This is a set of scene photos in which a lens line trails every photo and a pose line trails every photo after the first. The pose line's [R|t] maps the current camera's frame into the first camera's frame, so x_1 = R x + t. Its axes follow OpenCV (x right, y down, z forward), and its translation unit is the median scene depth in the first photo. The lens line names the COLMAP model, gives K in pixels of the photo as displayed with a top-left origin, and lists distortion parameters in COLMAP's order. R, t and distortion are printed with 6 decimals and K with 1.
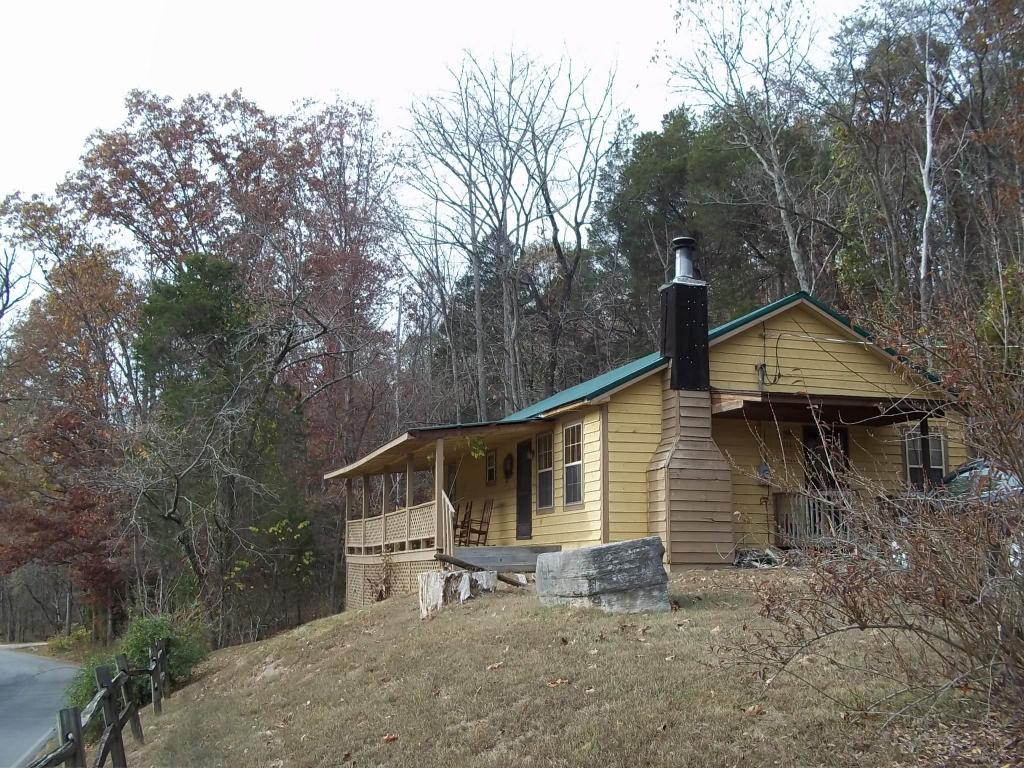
lens RADIAL K [[1104.2, 0, 512.0], [0, 1104.2, 384.0], [0, 0, 1]] dist [0.006144, 0.006786]
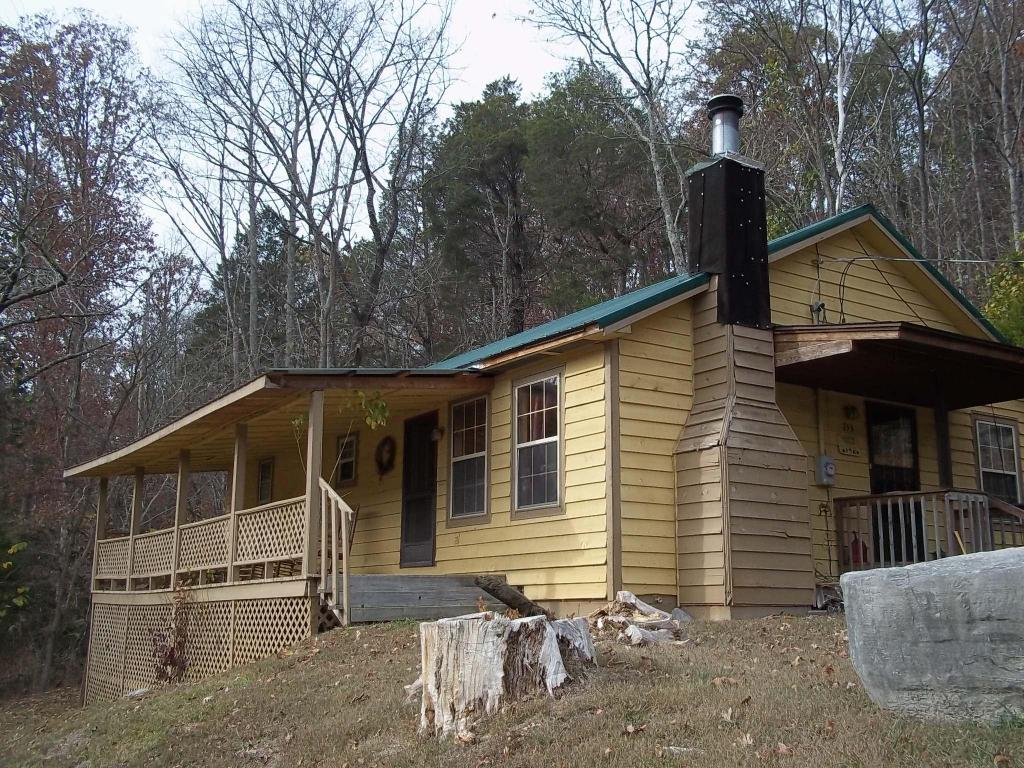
lens RADIAL K [[1104.2, 0, 512.0], [0, 1104.2, 384.0], [0, 0, 1]] dist [0.006144, 0.006786]
pose [[0.966126, 0.056892, 0.251720, -0.114959], [-0.046941, 0.997867, -0.045370, 0.068177], [-0.253765, 0.032017, 0.966736, 0.403833]]
